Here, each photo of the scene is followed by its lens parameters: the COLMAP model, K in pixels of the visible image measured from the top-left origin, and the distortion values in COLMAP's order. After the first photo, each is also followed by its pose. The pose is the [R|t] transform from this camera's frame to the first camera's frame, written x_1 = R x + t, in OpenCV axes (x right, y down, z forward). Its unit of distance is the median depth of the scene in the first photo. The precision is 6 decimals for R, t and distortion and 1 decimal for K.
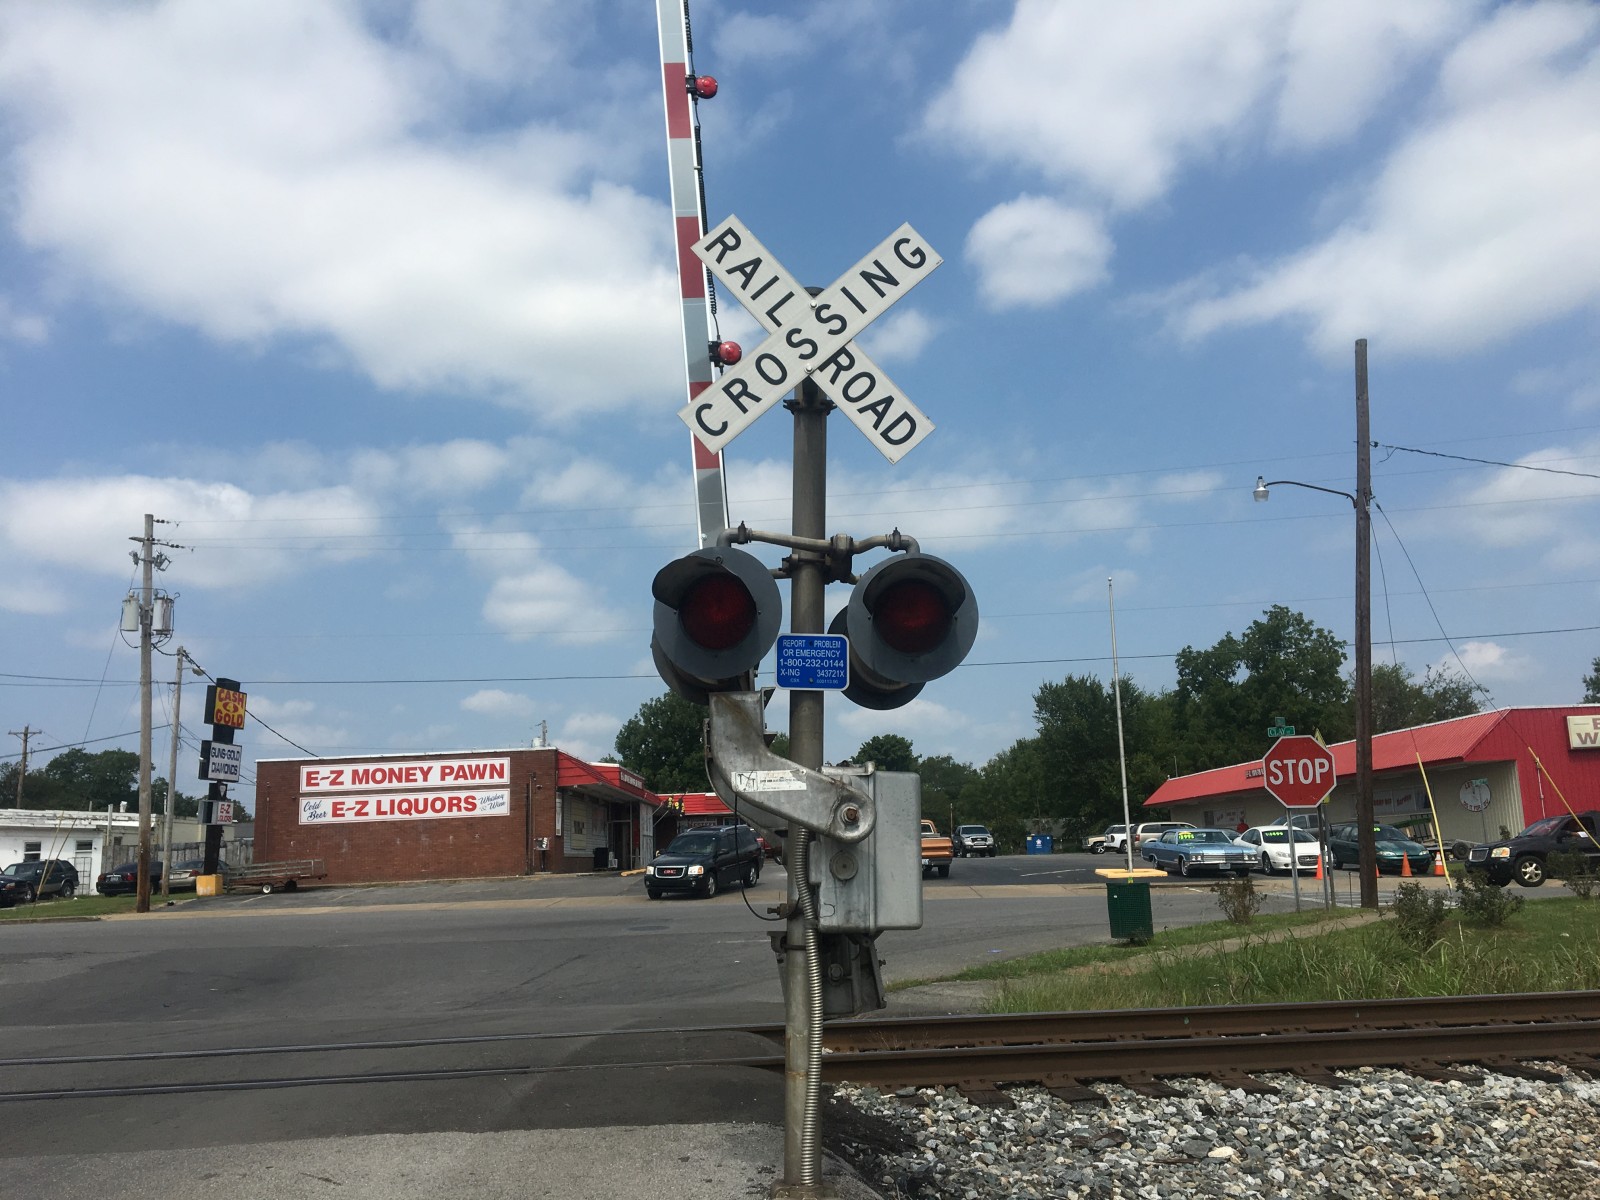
lens RADIAL K [[1360.7, 0, 754.9], [0, 1360.7, 585.8], [0, 0, 1]] dist [0.124481, -0.259479]
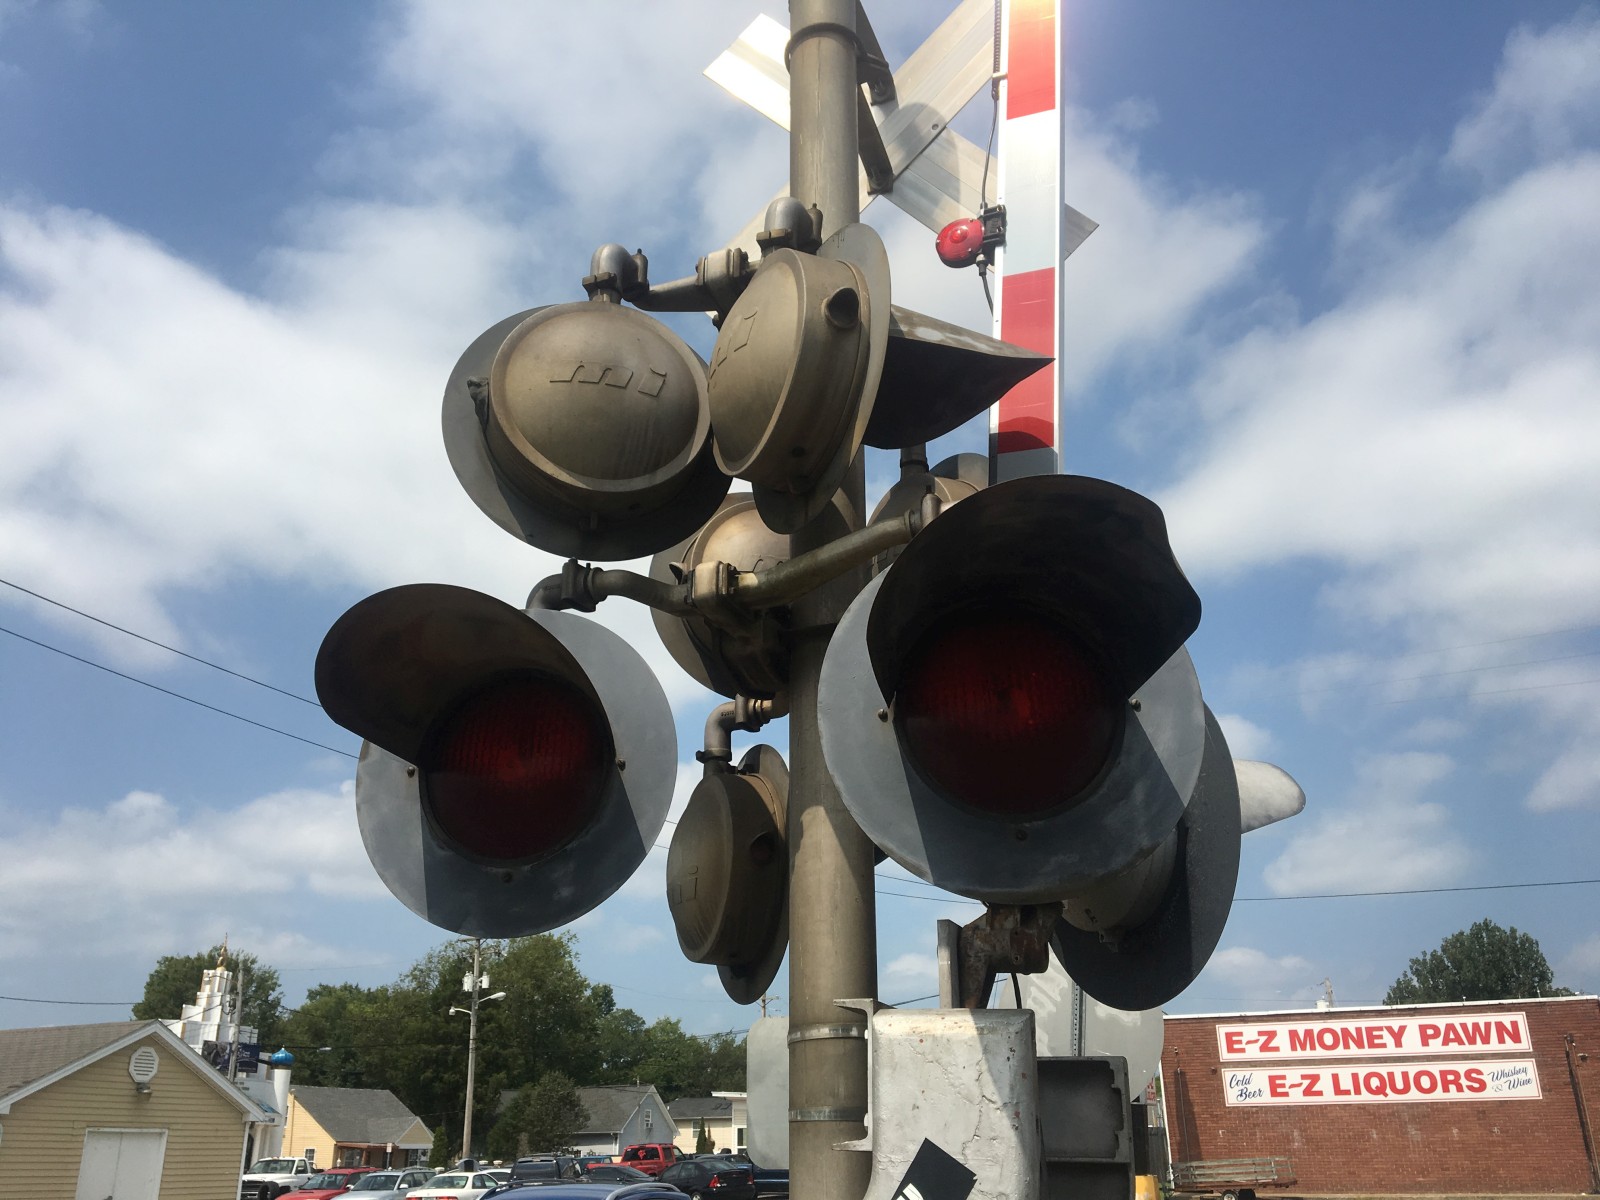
lens RADIAL K [[1341.4, 0, 800.0], [0, 1341.4, 600.0], [0, 0, 1]] dist [0.058009, -0.076586]
pose [[0.920316, -0.124915, -0.370694, -0.237382], [0.054383, 0.979298, -0.194983, 0.034999], [0.387376, 0.159286, 0.908057, 0.199427]]
